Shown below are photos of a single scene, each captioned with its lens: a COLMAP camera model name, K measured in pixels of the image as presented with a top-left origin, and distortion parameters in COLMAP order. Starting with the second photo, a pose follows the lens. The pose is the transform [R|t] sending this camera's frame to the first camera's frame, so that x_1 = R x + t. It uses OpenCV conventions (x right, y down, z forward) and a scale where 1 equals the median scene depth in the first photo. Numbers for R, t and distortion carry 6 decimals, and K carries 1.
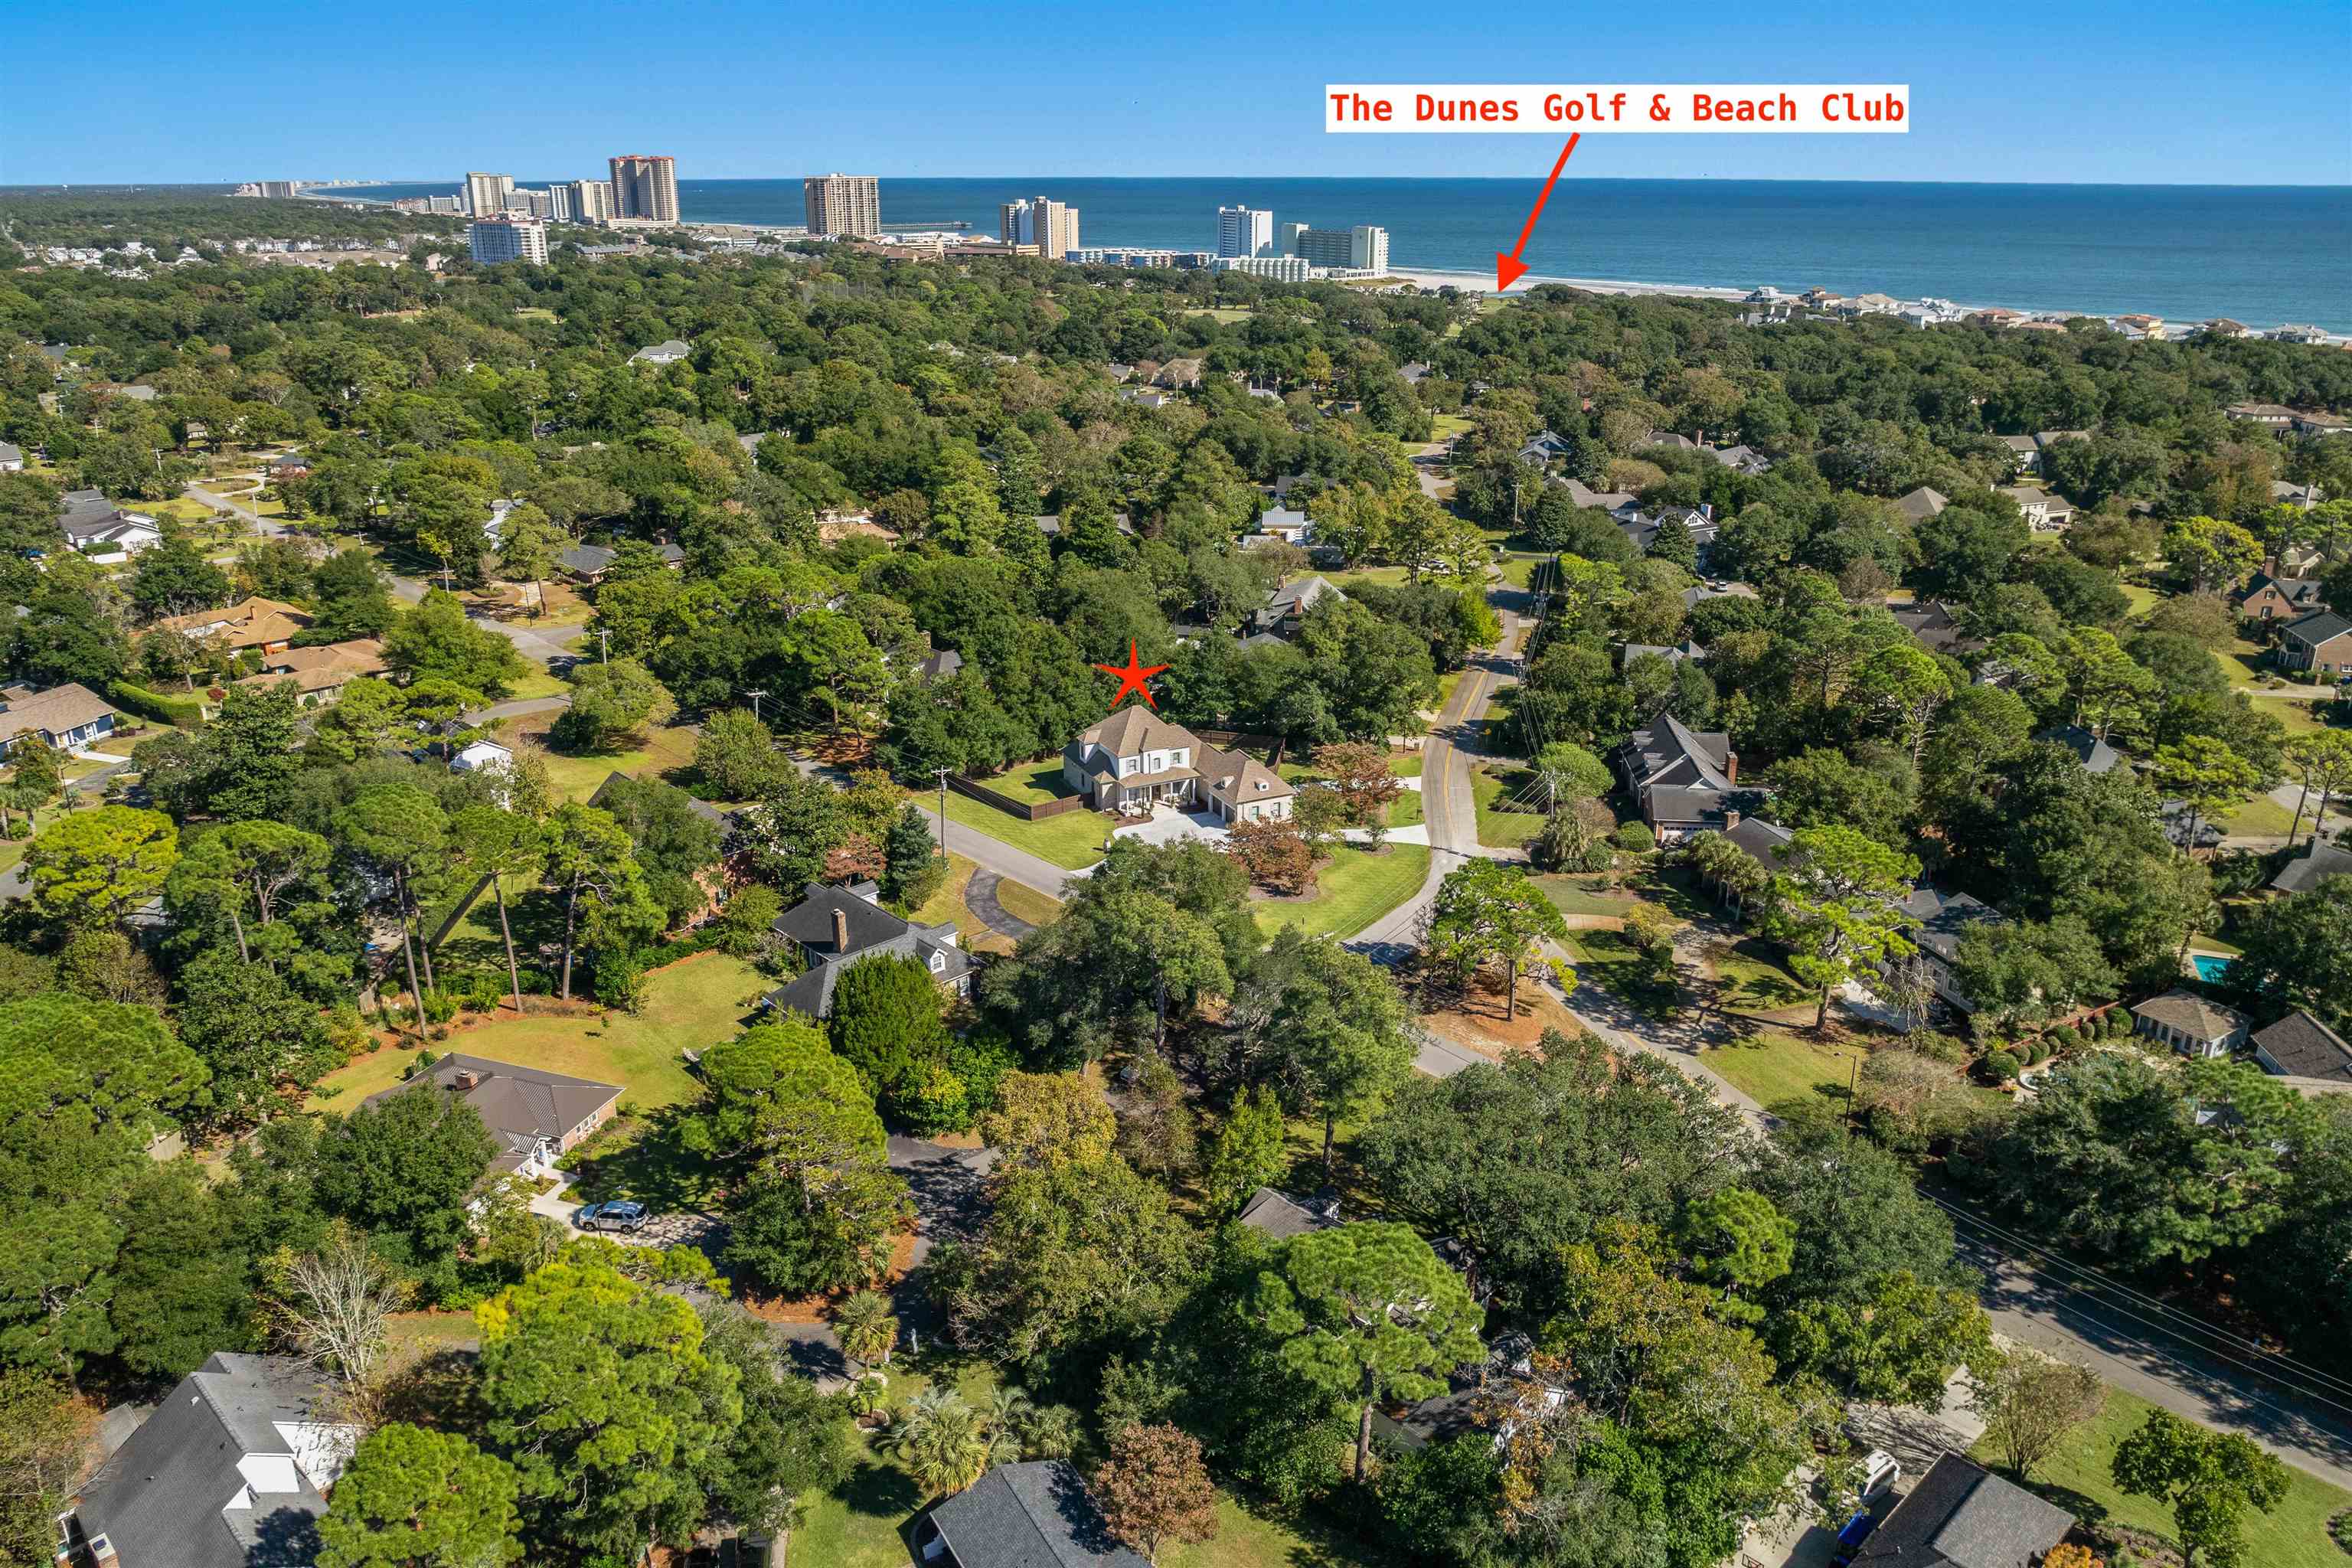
lens RADIAL K [[1679.9, 0, 1176.0], [0, 1679.9, 784.0], [0, 0, 1]] dist [-0.050179, 0.006461]
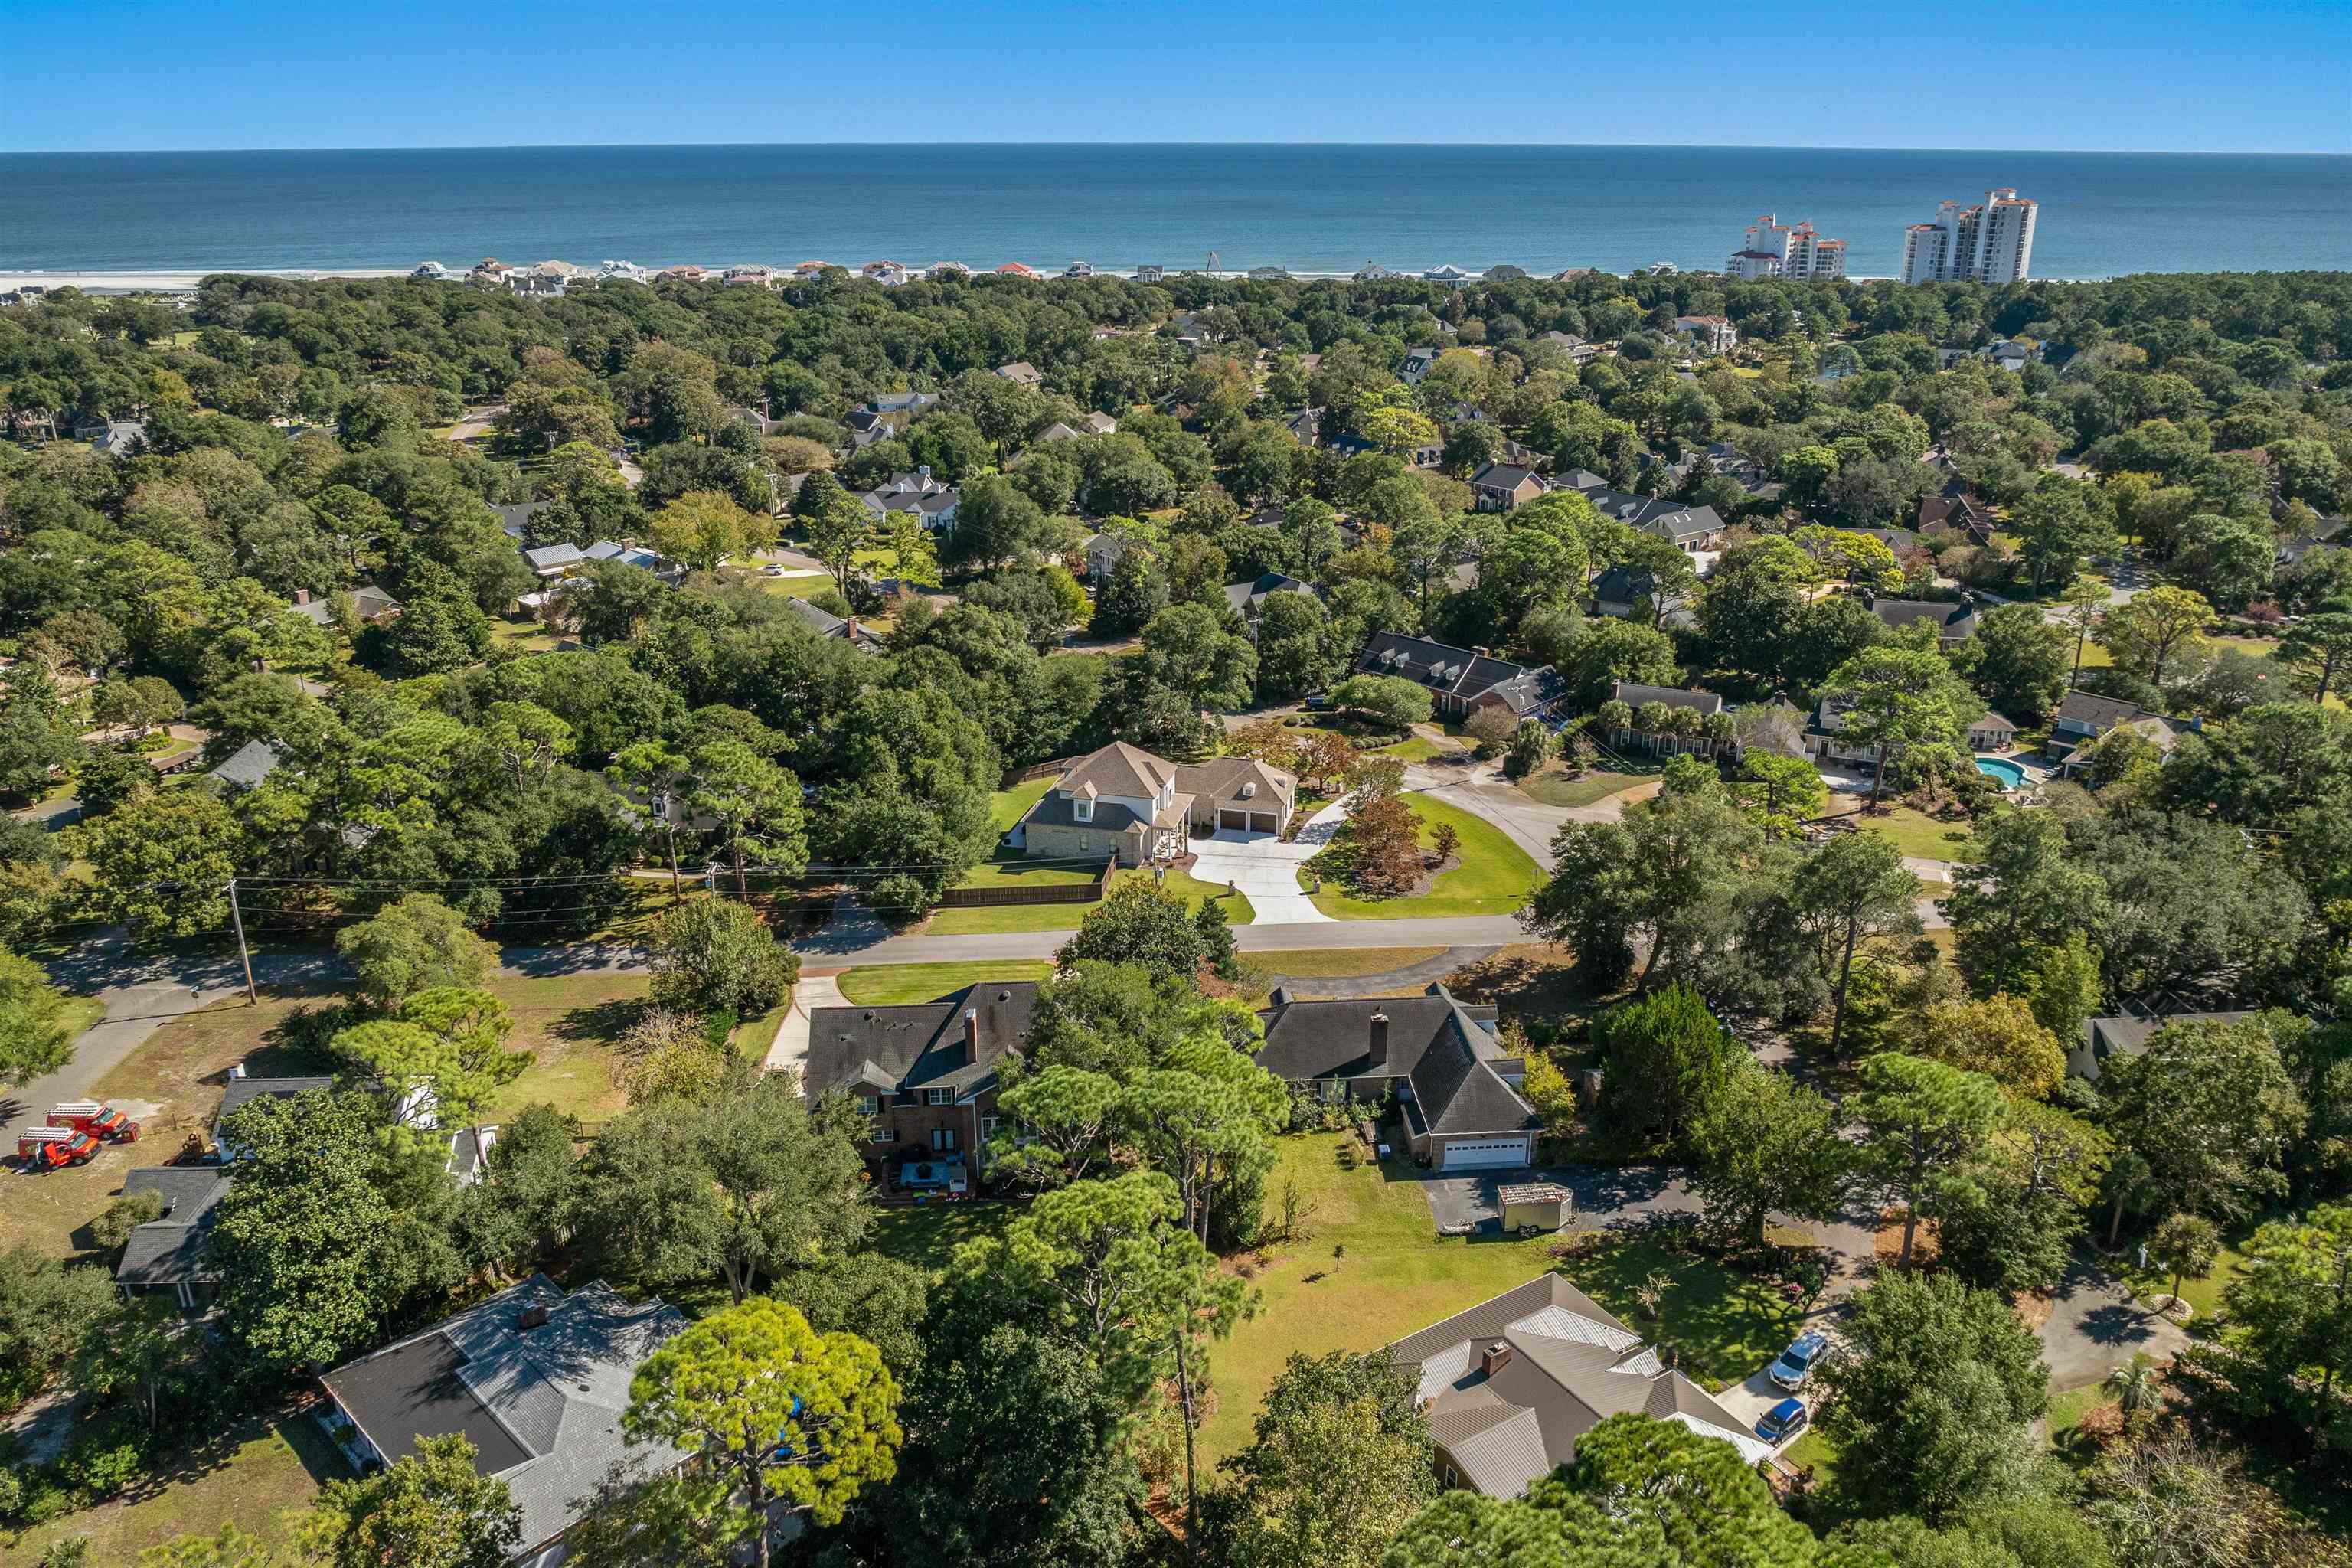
lens RADIAL K [[1679.9, 0, 1176.0], [0, 1679.9, 784.0], [0, 0, 1]] dist [-0.050179, 0.006461]
pose [[0.639489, -0.278422, 0.716614, -0.630327], [0.265213, 0.954792, 0.134291, -0.133694], [-0.721607, 0.104178, 0.684420, 0.358374]]
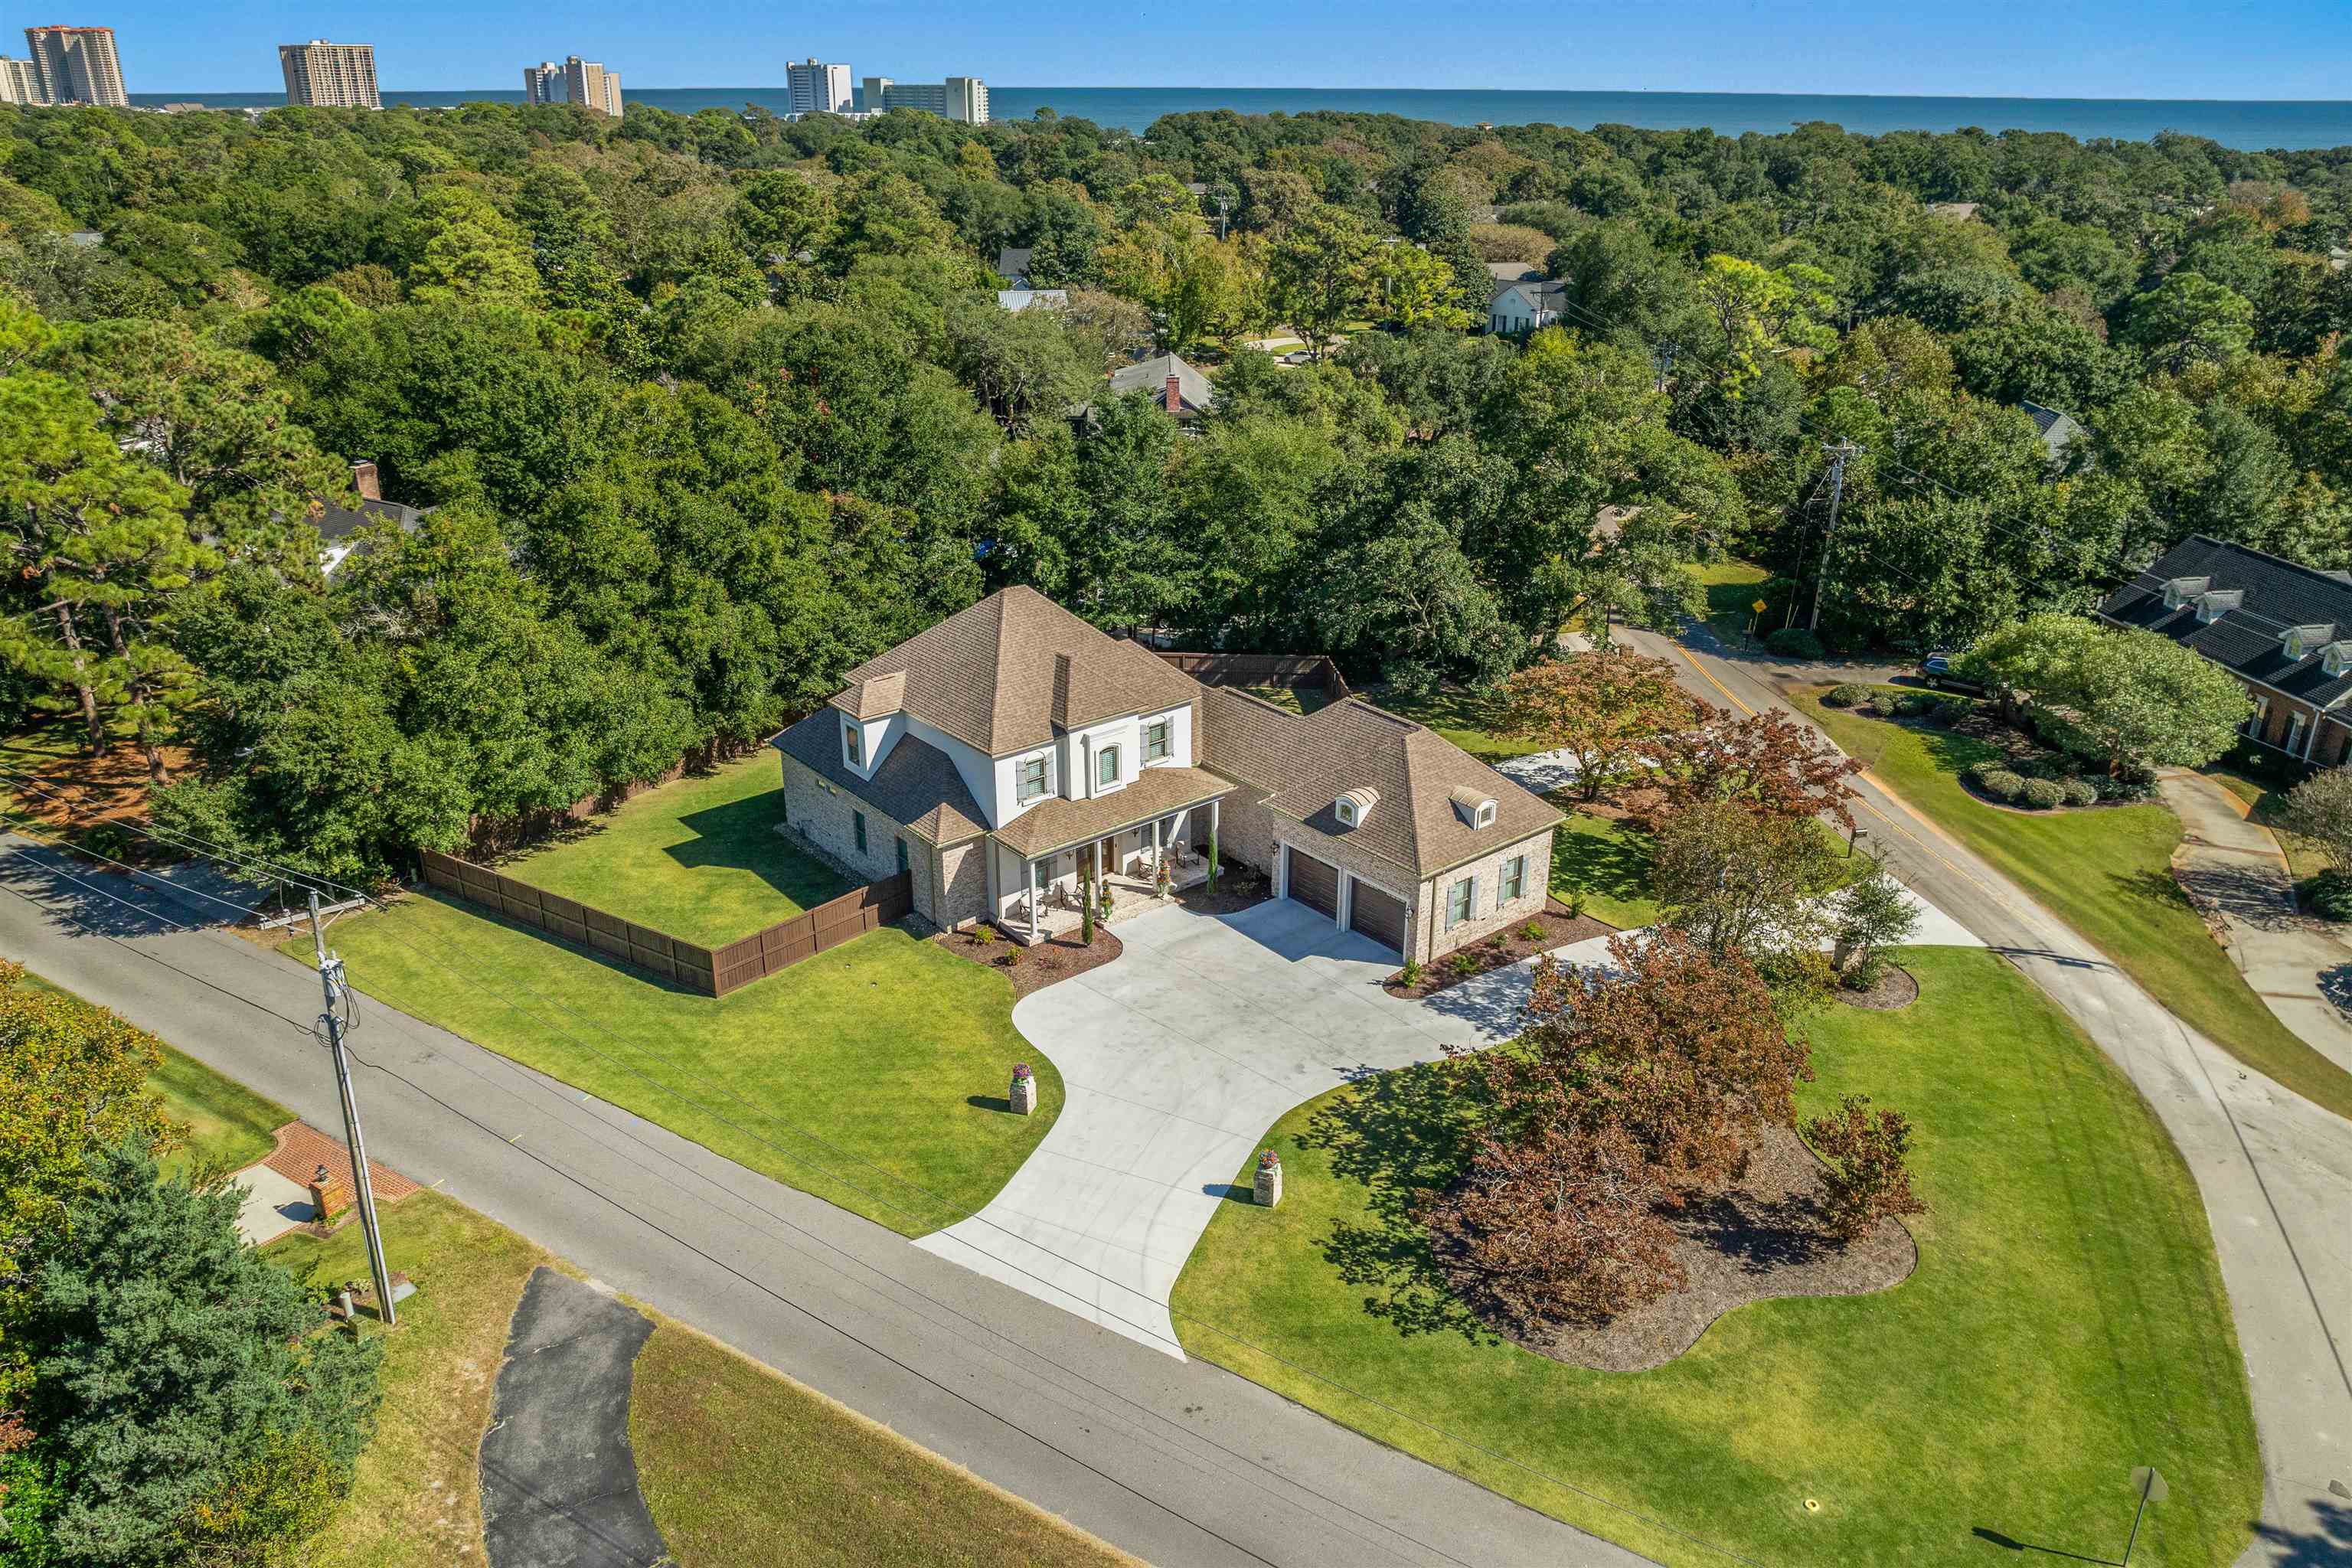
lens RADIAL K [[1679.9, 0, 1176.0], [0, 1679.9, 784.0], [0, 0, 1]] dist [-0.050179, 0.006461]
pose [[0.969131, -0.092071, 0.228710, -0.067845], [0.081351, 0.995118, 0.055884, -0.023862], [-0.232738, -0.035553, 0.971889, 0.661548]]
